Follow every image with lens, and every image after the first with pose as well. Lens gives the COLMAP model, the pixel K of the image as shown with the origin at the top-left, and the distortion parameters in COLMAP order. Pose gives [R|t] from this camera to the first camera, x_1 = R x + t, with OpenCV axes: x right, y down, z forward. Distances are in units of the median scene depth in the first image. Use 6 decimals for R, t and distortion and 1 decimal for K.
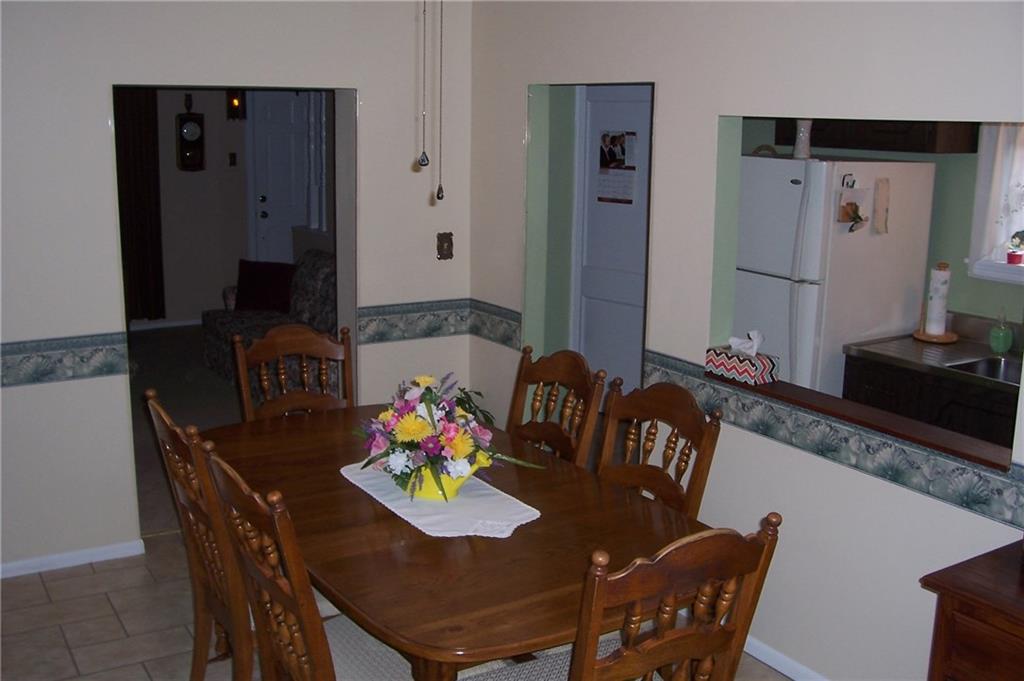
lens RADIAL K [[1037.2, 0, 512.0], [0, 1037.2, 340.5], [0, 0, 1]] dist [-0.189950, 0.185440]
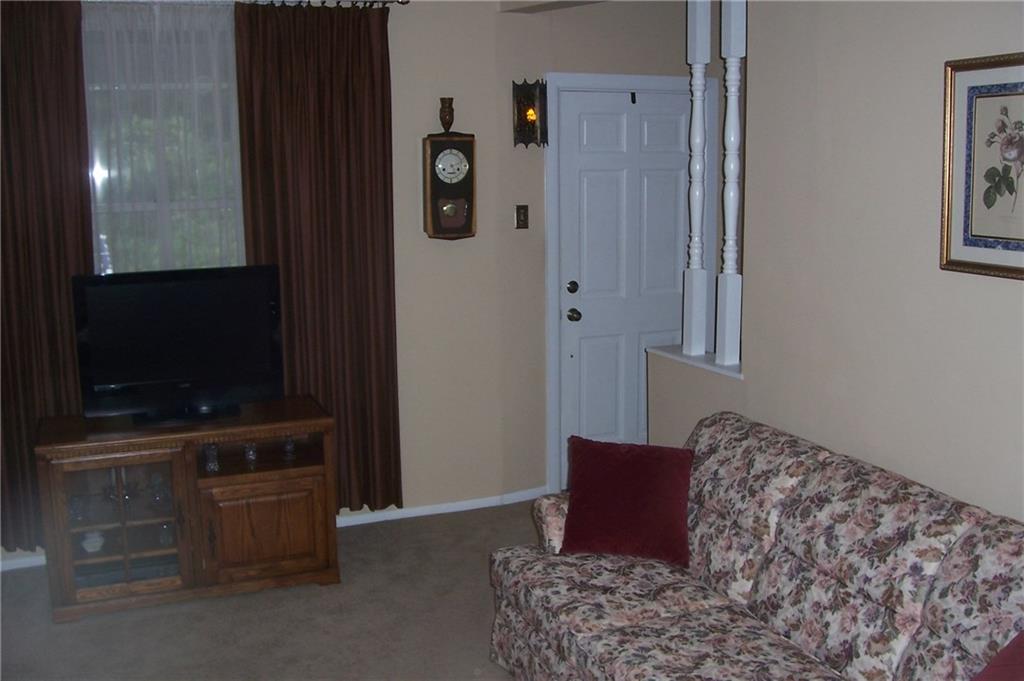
lens RADIAL K [[1037.2, 0, 512.0], [0, 1037.2, 340.5], [0, 0, 1]] dist [-0.189950, 0.185440]
pose [[0.981079, 0.006435, -0.193502, -0.185728], [-0.015058, 0.998956, -0.043122, -0.094074], [0.193022, 0.045220, 0.980152, 0.490846]]
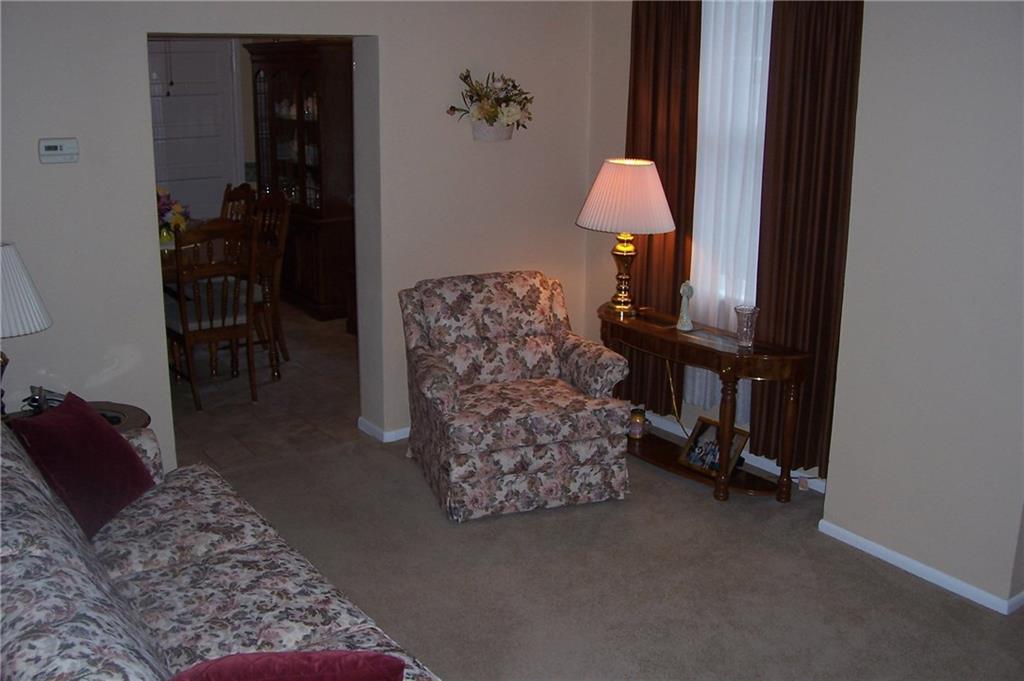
lens RADIAL K [[1037.2, 0, 512.0], [0, 1037.2, 340.5], [0, 0, 1]] dist [-0.189950, 0.185440]
pose [[-0.998812, -0.011548, -0.047336, -0.257063], [-0.031609, 0.892904, 0.449136, -0.231961], [0.037080, 0.450099, -0.892209, 1.084731]]
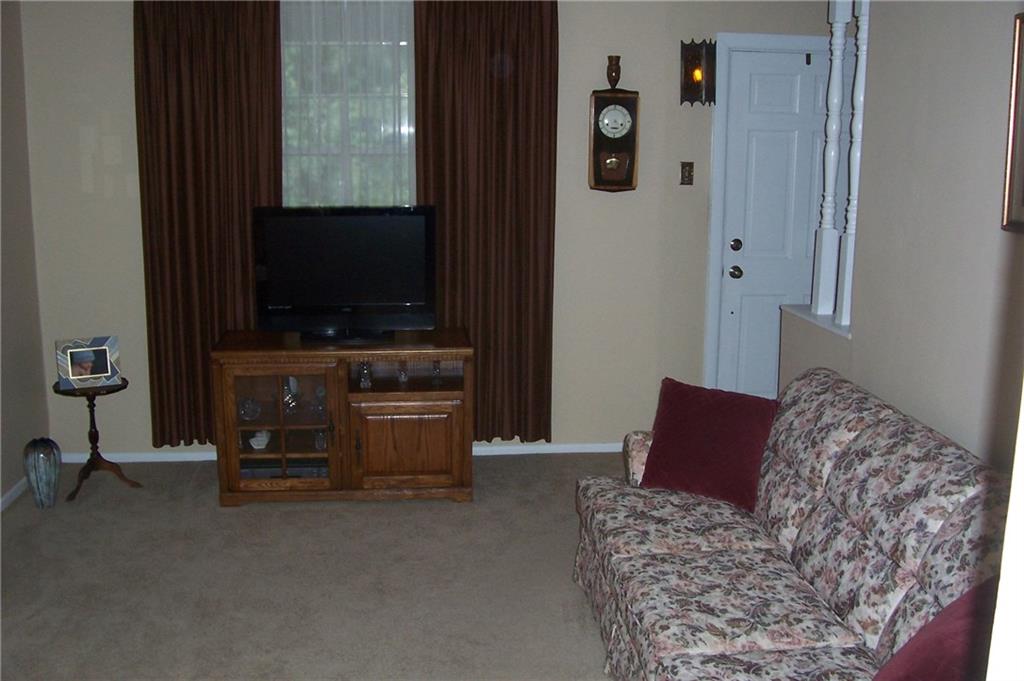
lens RADIAL K [[1037.2, 0, 512.0], [0, 1037.2, 340.5], [0, 0, 1]] dist [-0.189950, 0.185440]
pose [[0.886853, 0.084457, -0.454268, -0.100210], [-0.092343, 0.995715, 0.004845, -0.085486], [0.452731, 0.037652, 0.890852, 0.487284]]
